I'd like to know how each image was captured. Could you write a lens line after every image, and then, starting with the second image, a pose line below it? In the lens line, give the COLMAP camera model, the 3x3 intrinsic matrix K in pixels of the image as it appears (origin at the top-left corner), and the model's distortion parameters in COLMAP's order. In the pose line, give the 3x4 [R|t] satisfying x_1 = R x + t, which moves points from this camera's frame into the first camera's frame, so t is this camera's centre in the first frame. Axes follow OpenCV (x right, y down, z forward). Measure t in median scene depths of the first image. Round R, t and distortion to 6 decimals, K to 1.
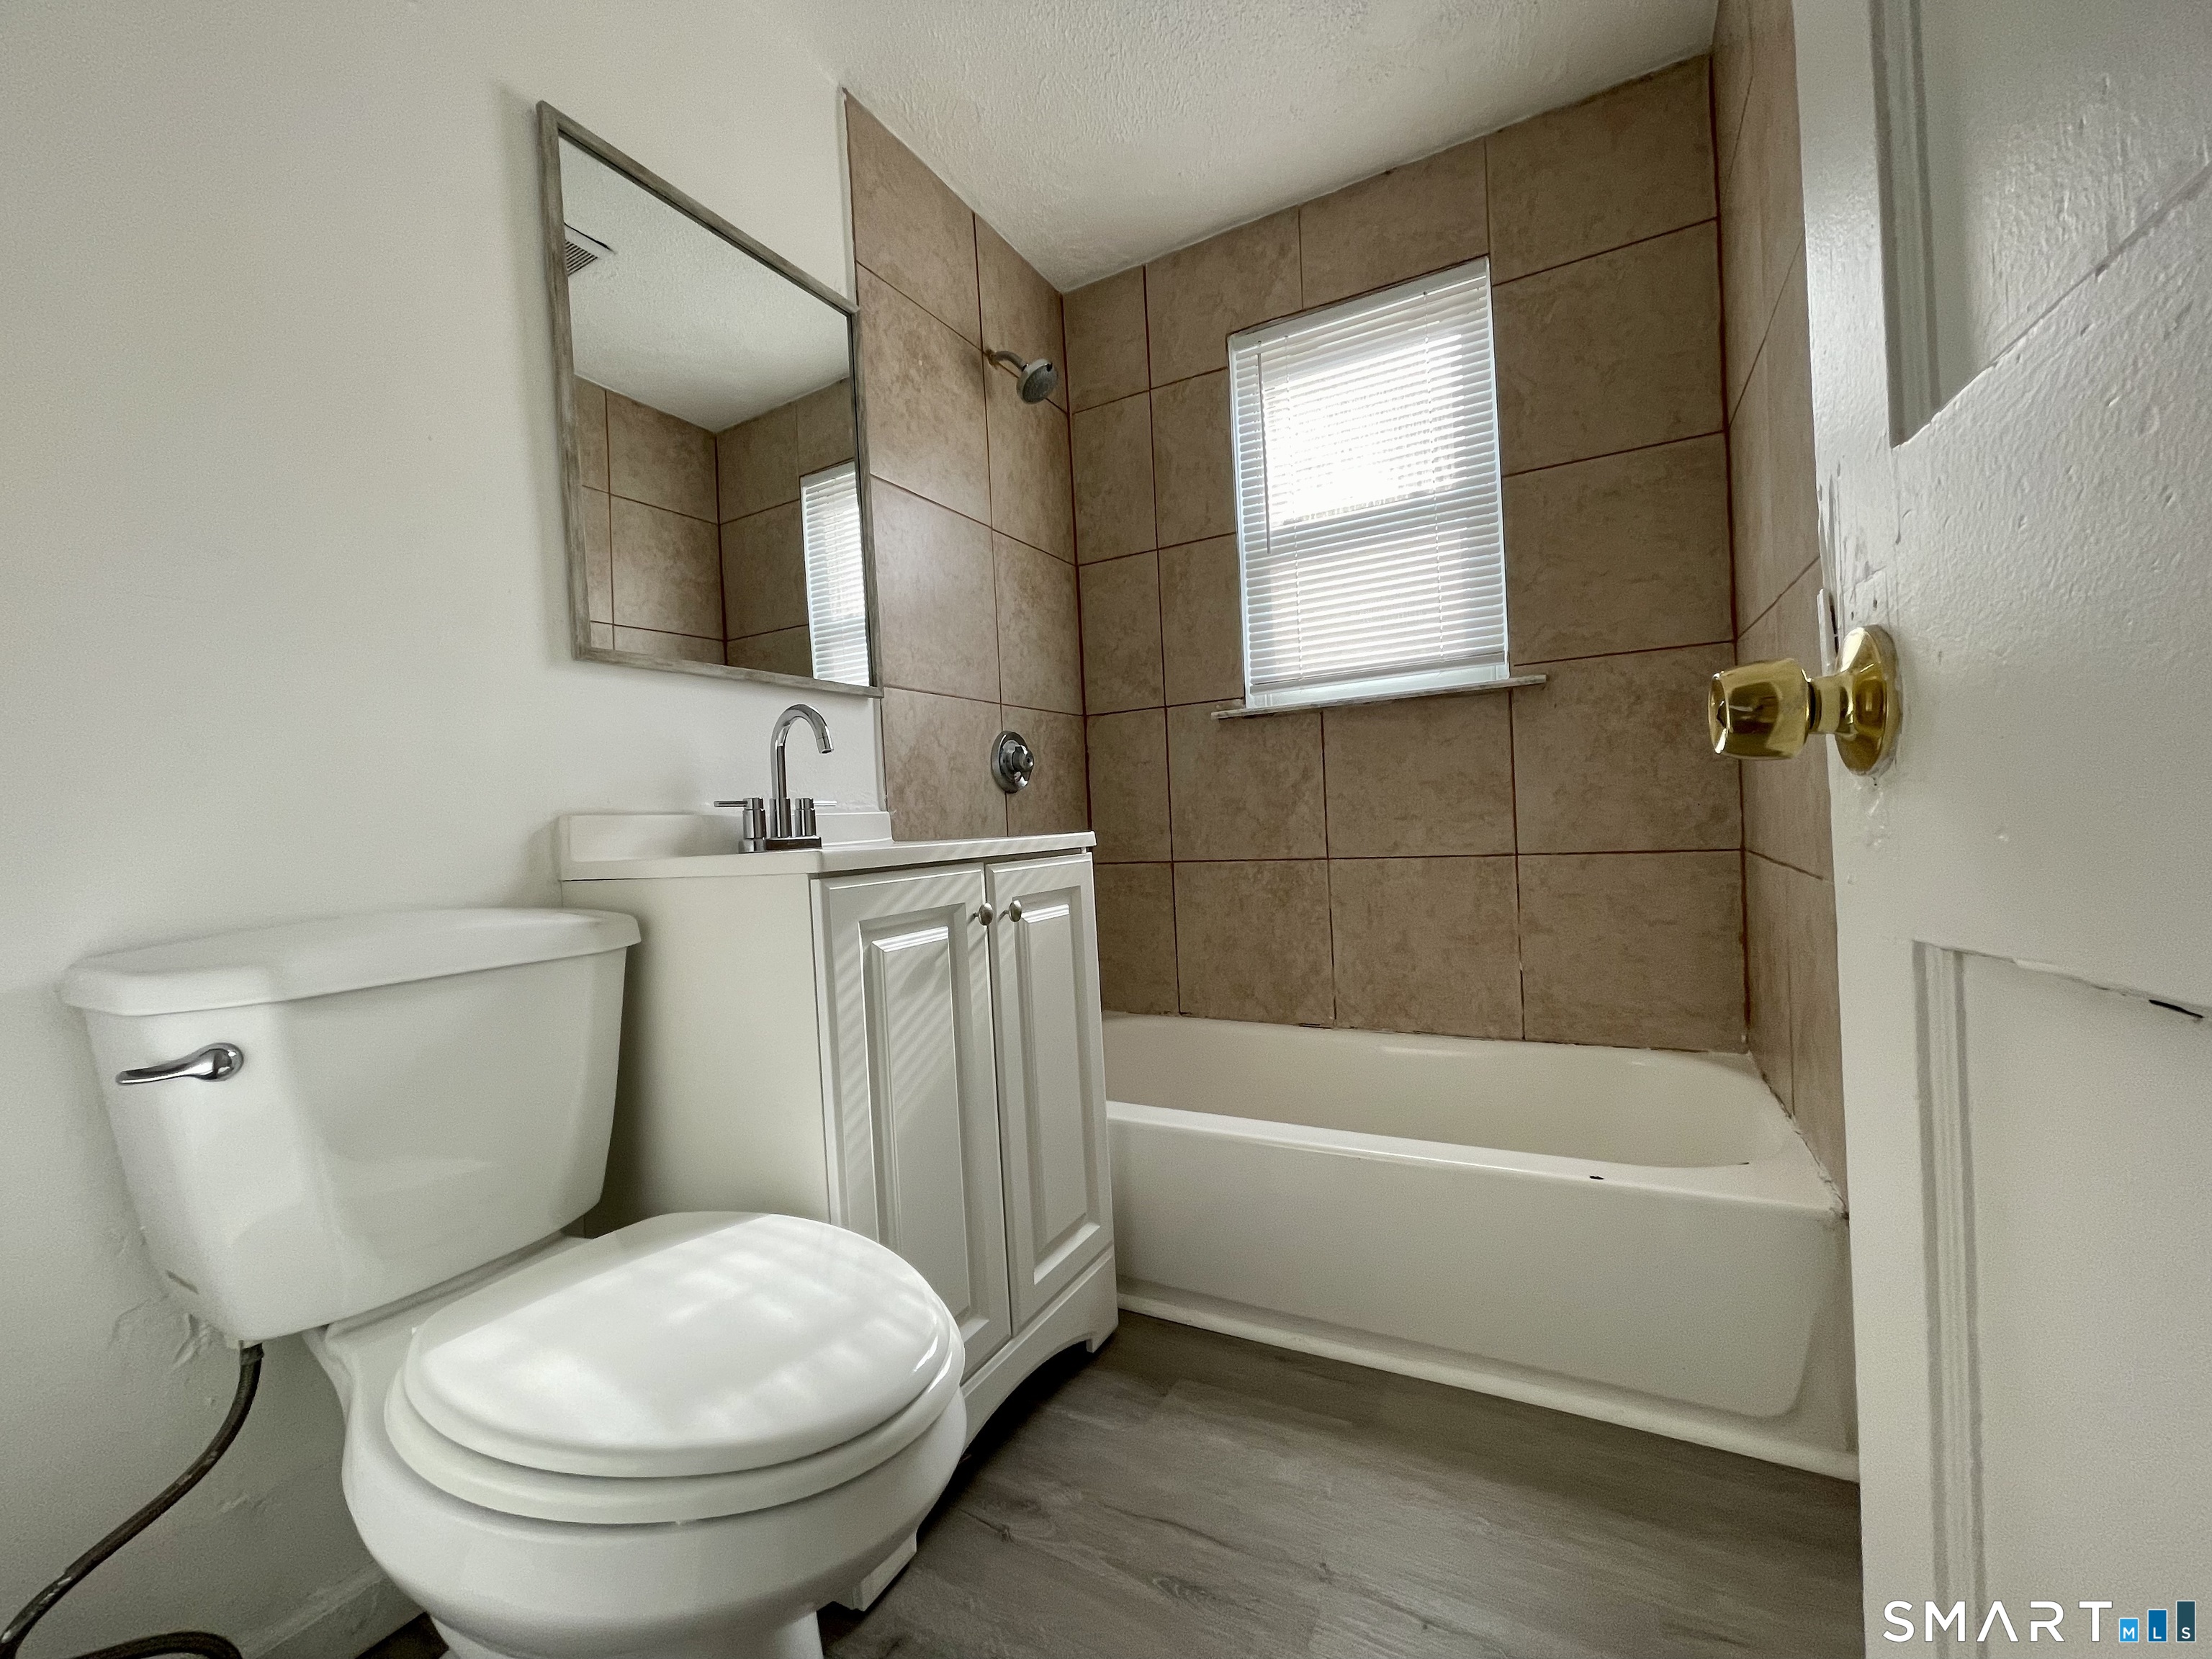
lens RADIAL K [[891.0, 0, 1105.9], [0, 891.0, 837.3], [0, 0, 1]] dist [-0.001289, 0.000076]
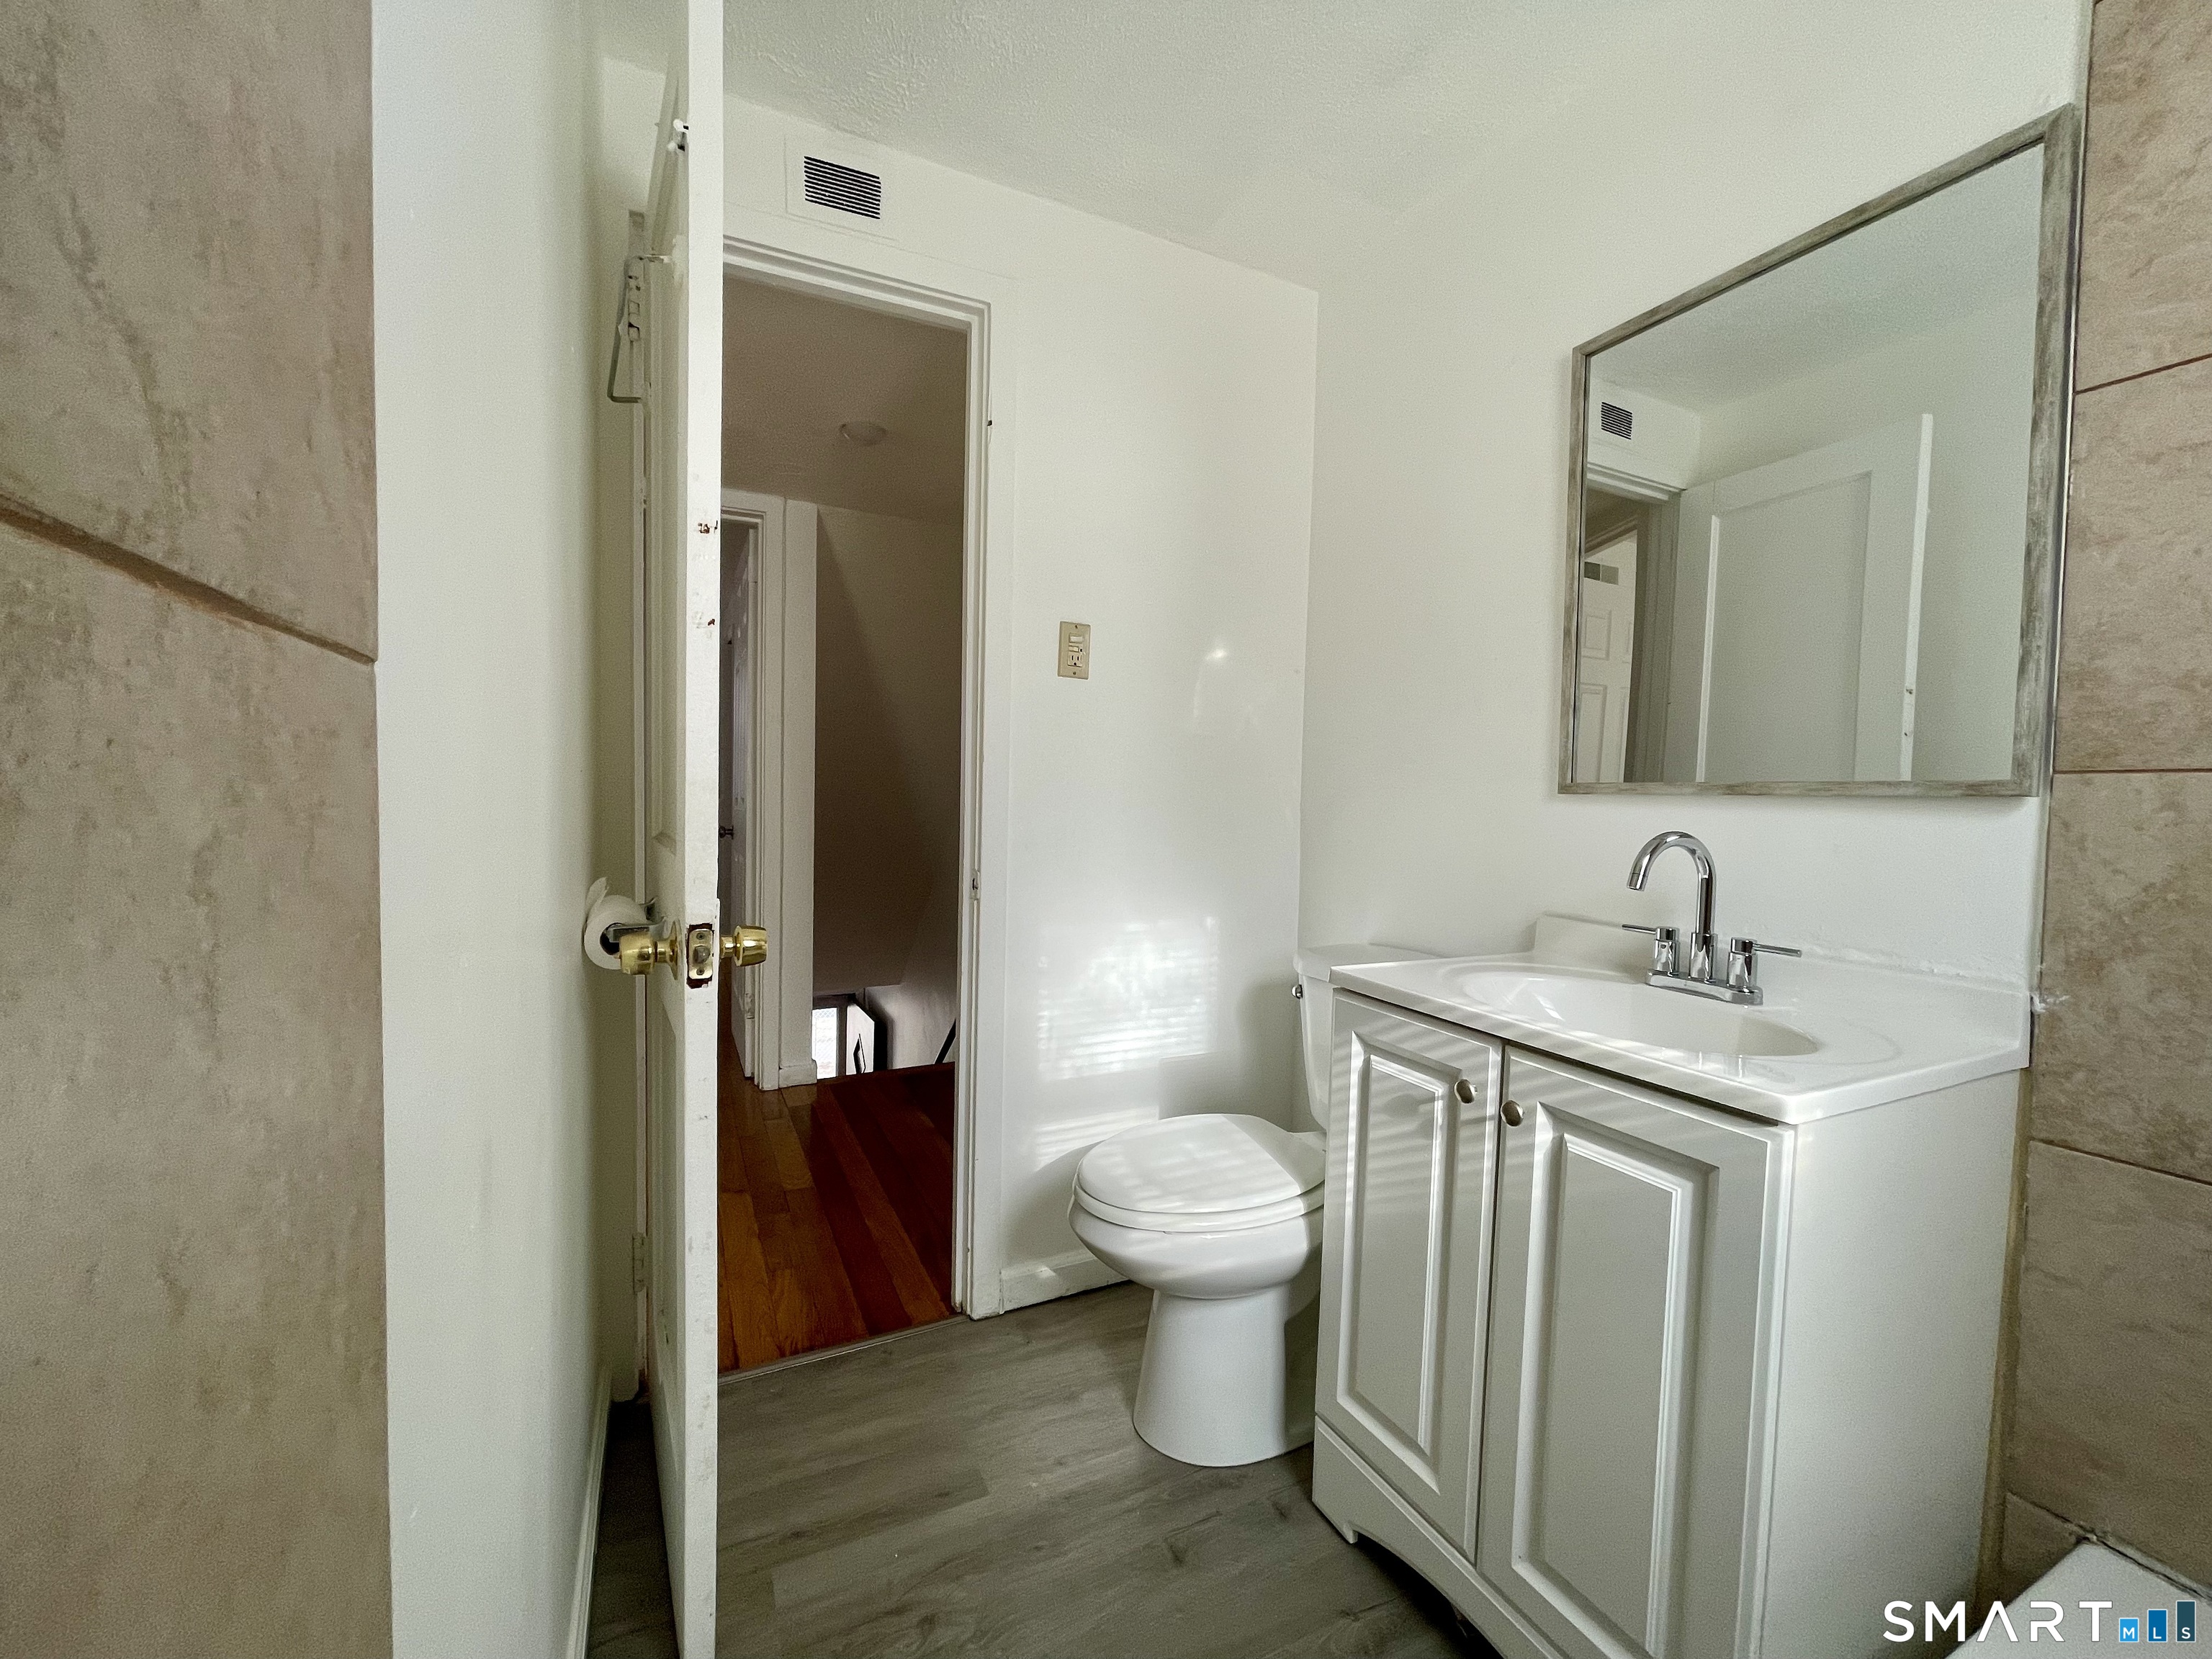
lens RADIAL K [[891.0, 0, 1107.5], [0, 891.0, 826.7], [0, 0, 1]] dist [-0.001289, 0.000076]
pose [[-0.588632, 0.076597, -0.804764, 0.795688], [-0.002282, 0.995340, 0.096404, -0.271559], [0.808398, 0.058583, -0.585714, 1.219102]]
